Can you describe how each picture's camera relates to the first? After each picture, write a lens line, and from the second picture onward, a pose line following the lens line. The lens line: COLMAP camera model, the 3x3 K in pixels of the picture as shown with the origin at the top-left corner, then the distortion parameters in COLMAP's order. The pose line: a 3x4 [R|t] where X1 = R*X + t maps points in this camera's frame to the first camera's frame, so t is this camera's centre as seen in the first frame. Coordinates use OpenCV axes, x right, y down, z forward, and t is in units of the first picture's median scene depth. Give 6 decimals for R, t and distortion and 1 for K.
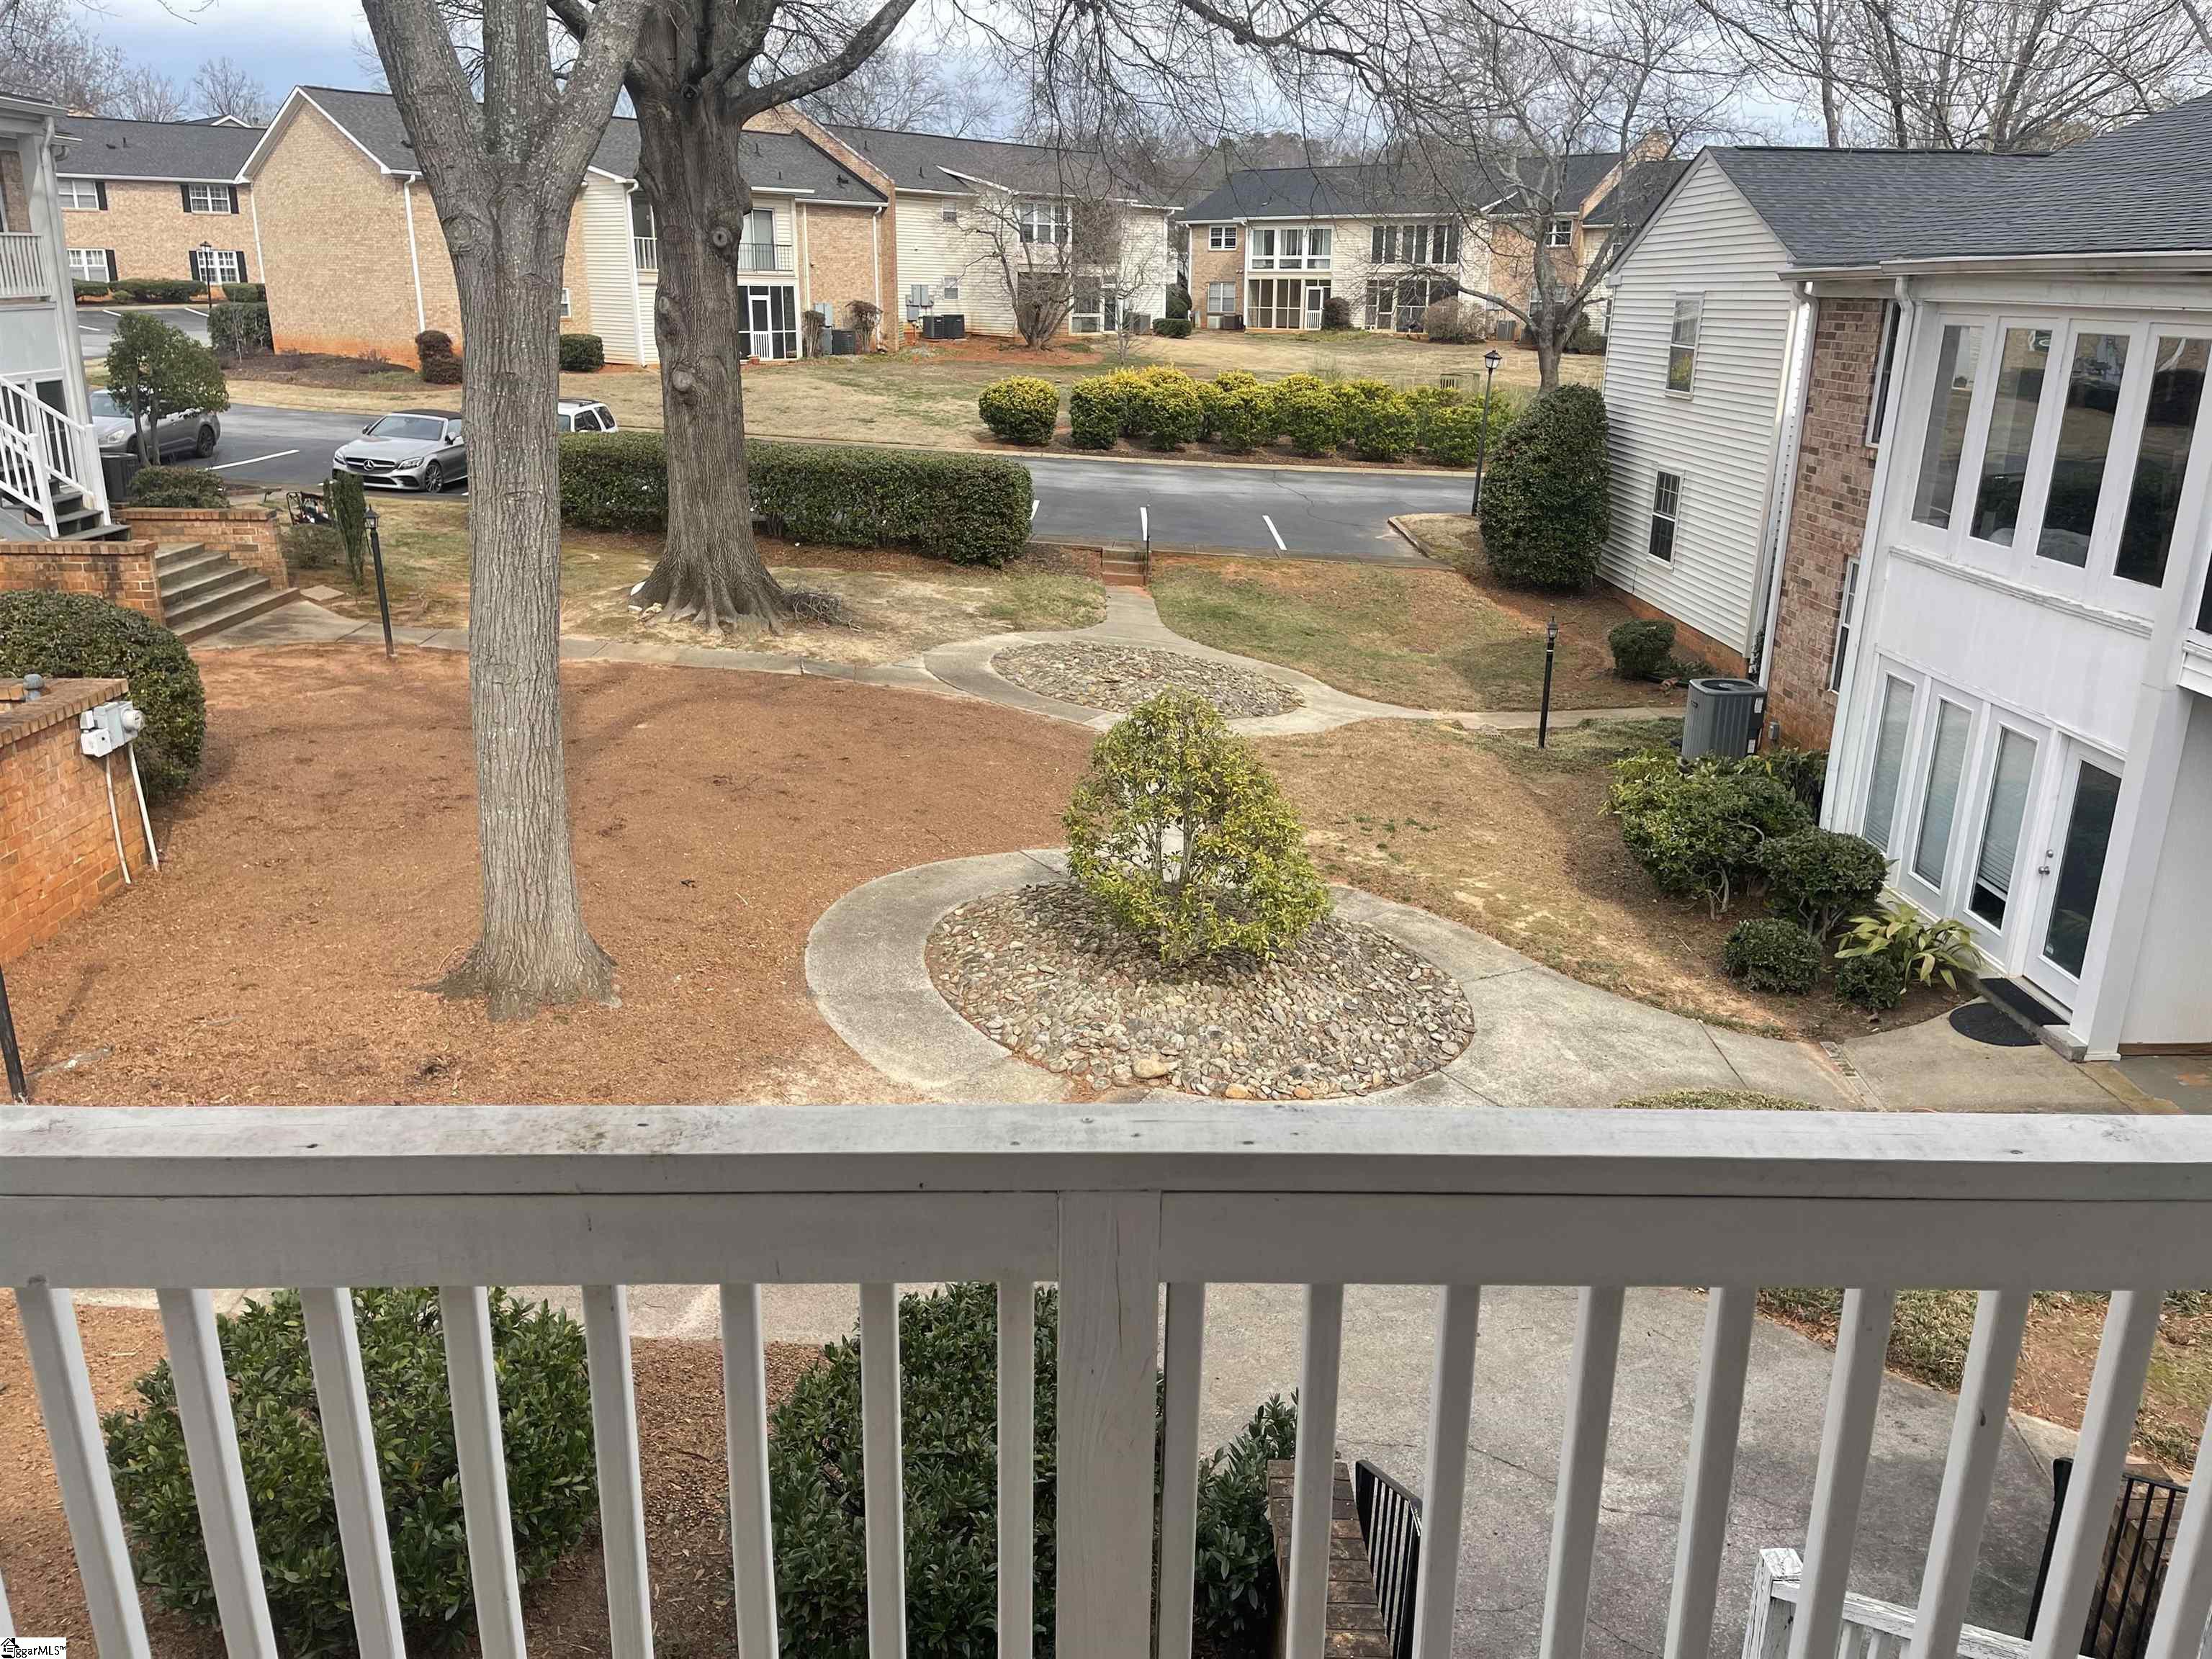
lens RADIAL K [[1675.5, 0, 1103.7], [0, 1675.5, 829.4], [0, 0, 1]] dist [0.081421, -0.101964]
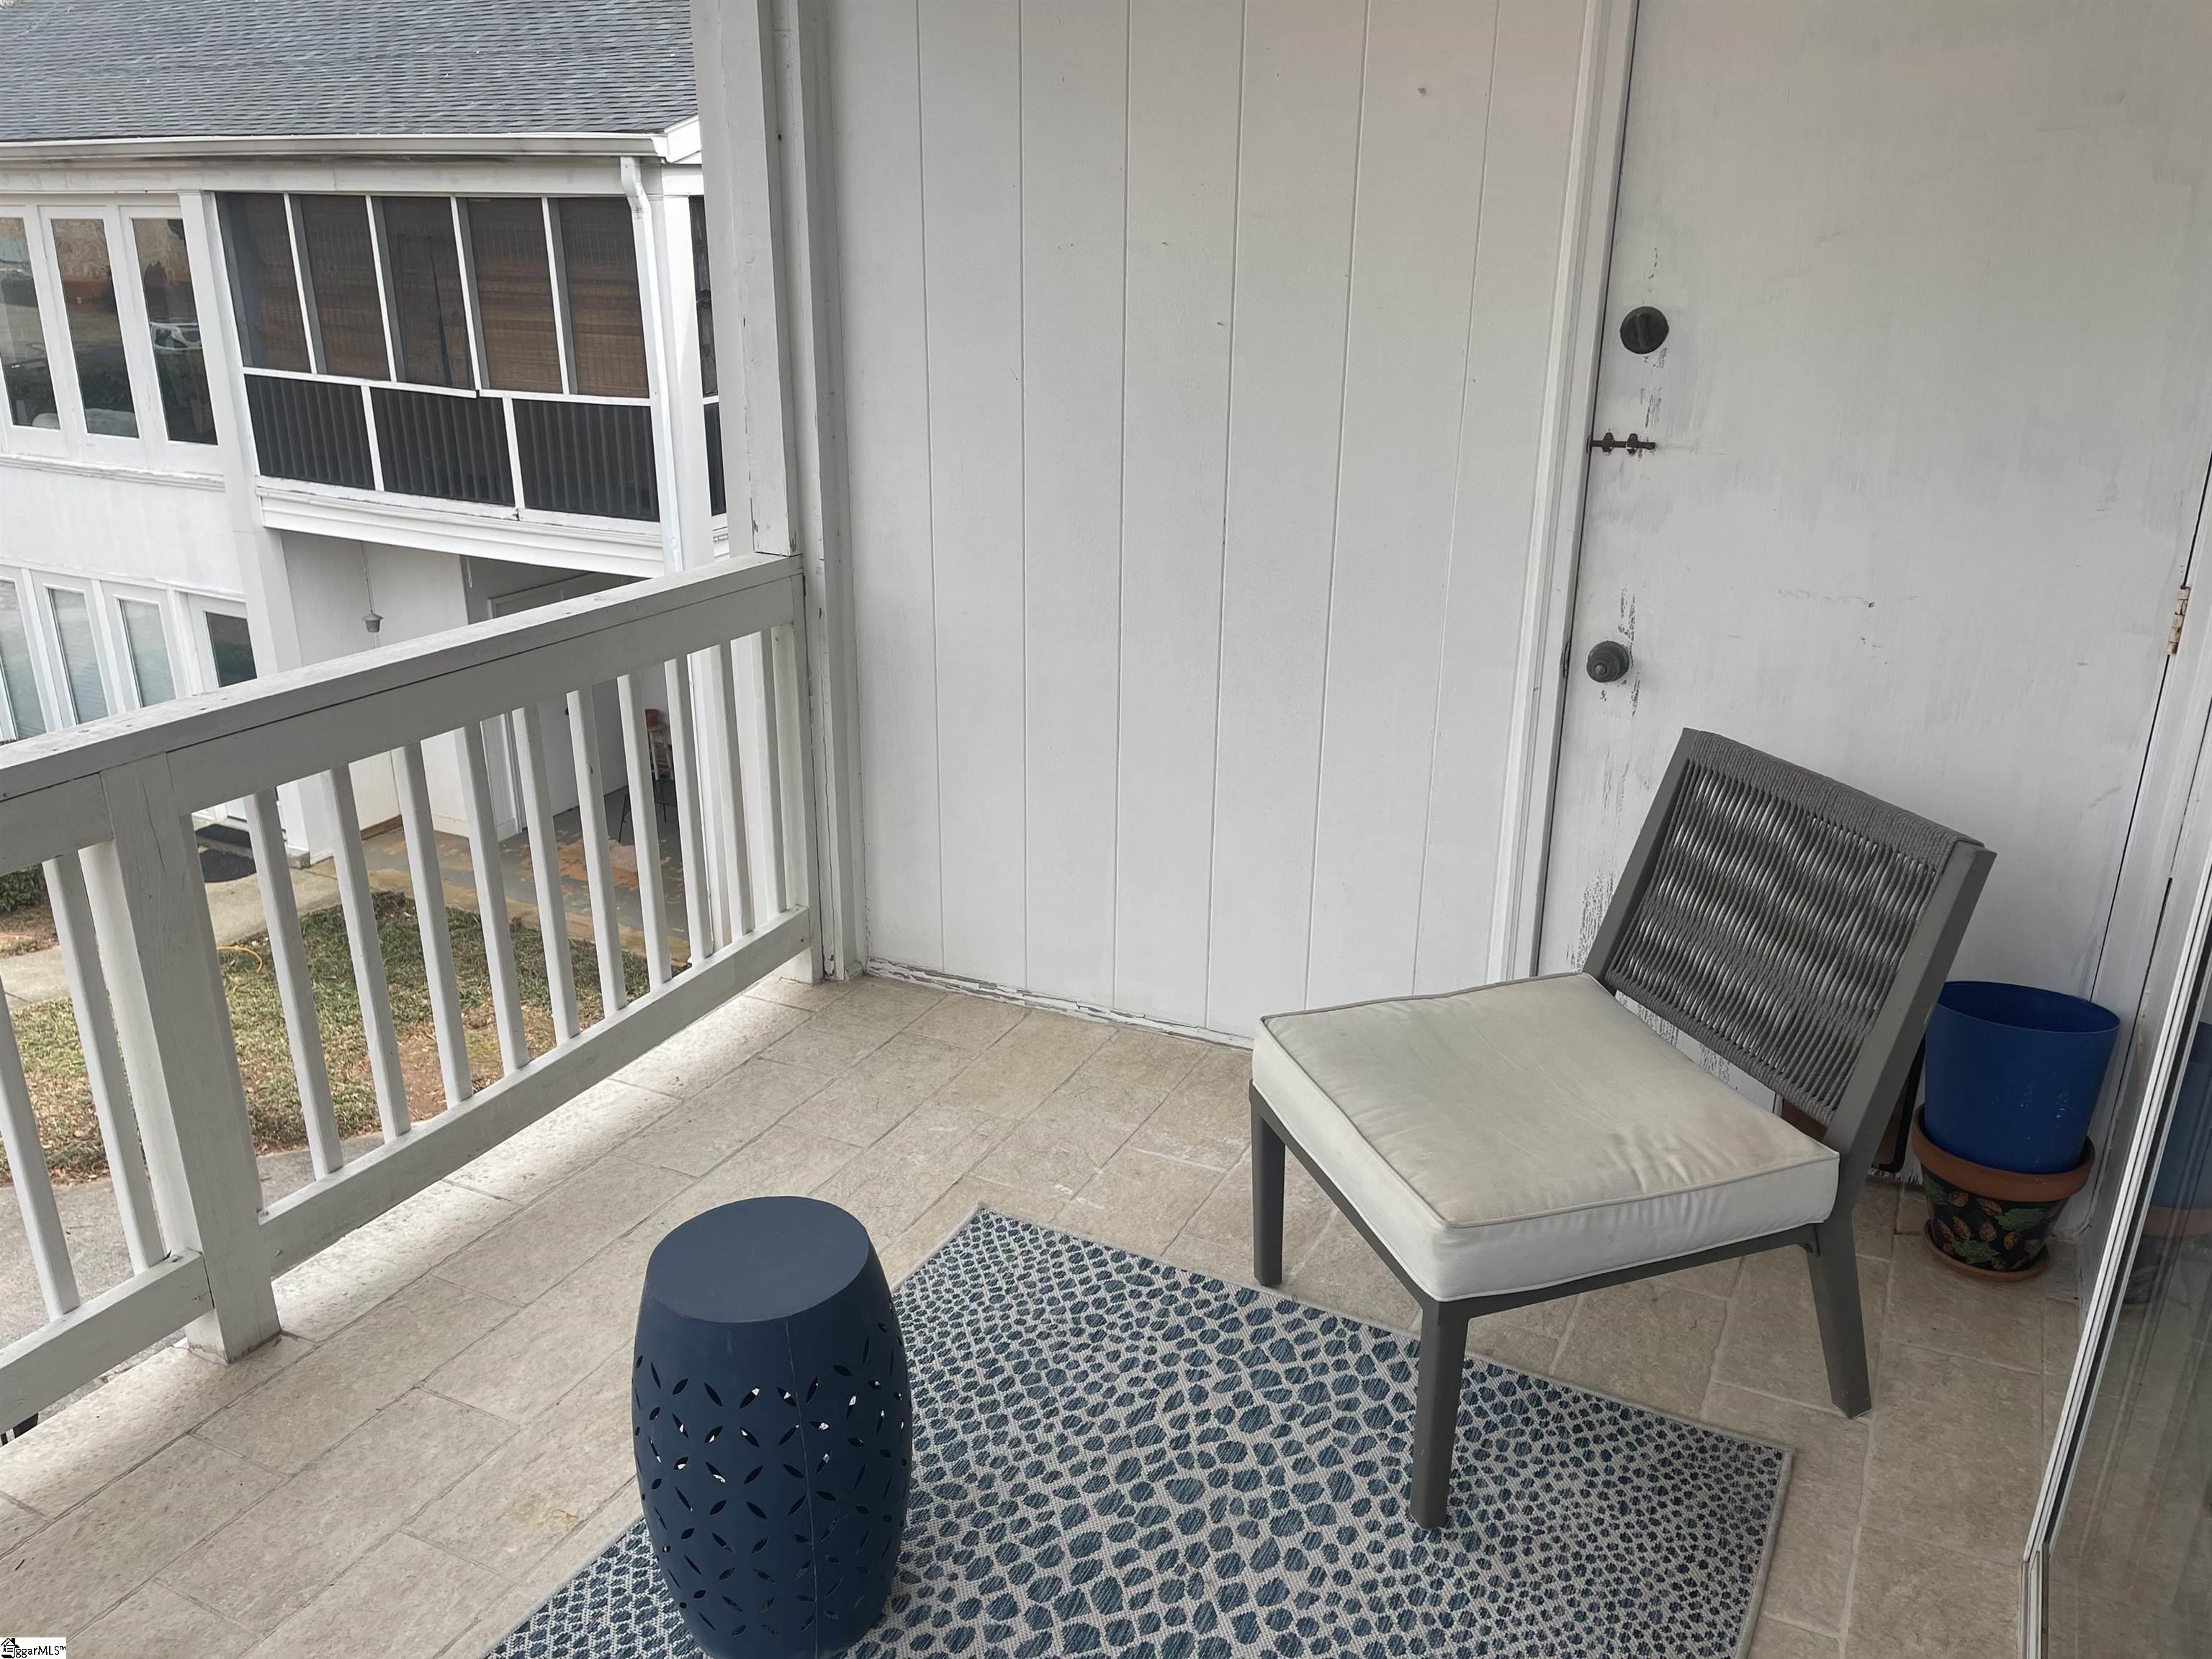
lens RADIAL K [[1675.5, 0, 1116.4], [0, 1675.5, 844.0], [0, 0, 1]] dist [0.081421, -0.101964]
pose [[0.464715, -0.323175, 0.824377, -0.111250], [0.270917, 0.938262, 0.215100, 0.023979], [-0.842997, 0.123378, 0.523578, -0.059672]]
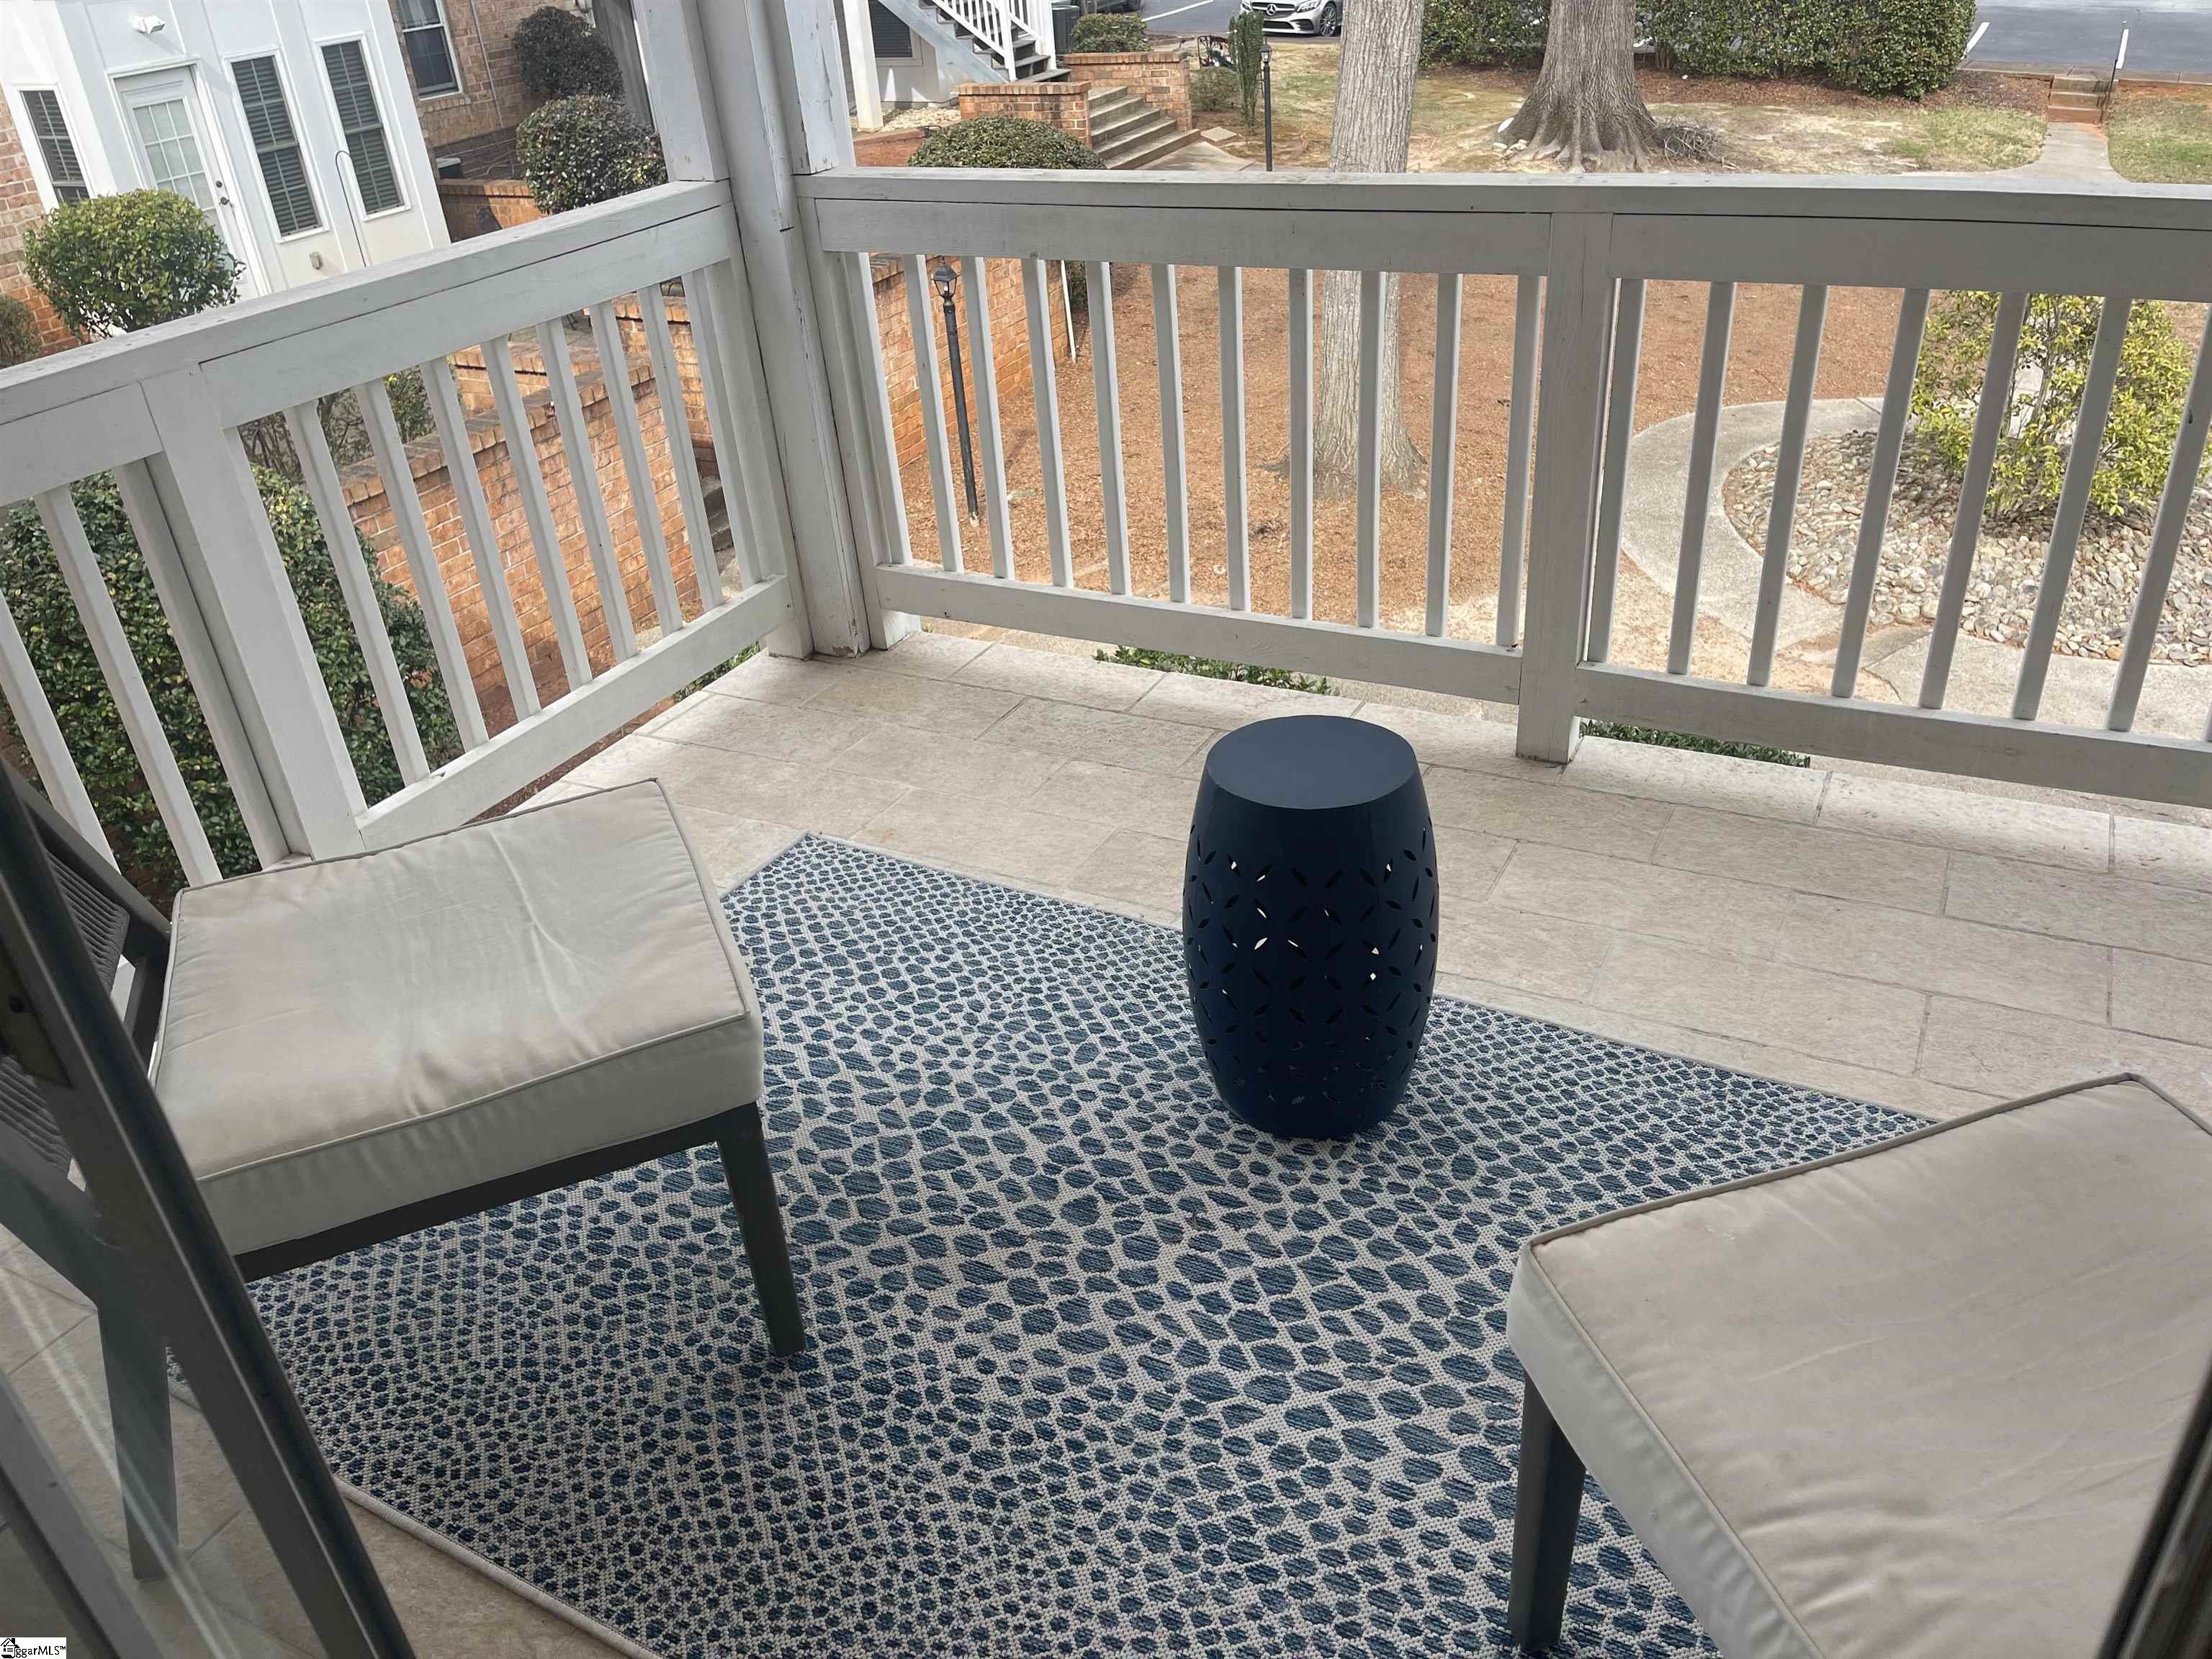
lens RADIAL K [[1675.5, 0, 1099.0], [0, 1675.5, 844.2], [0, 0, 1]] dist [0.081421, -0.101964]
pose [[0.879813, 0.176725, -0.441245, 0.053783], [-0.066893, 0.965109, 0.253160, 0.053773], [0.470589, -0.193218, 0.860937, -0.099104]]
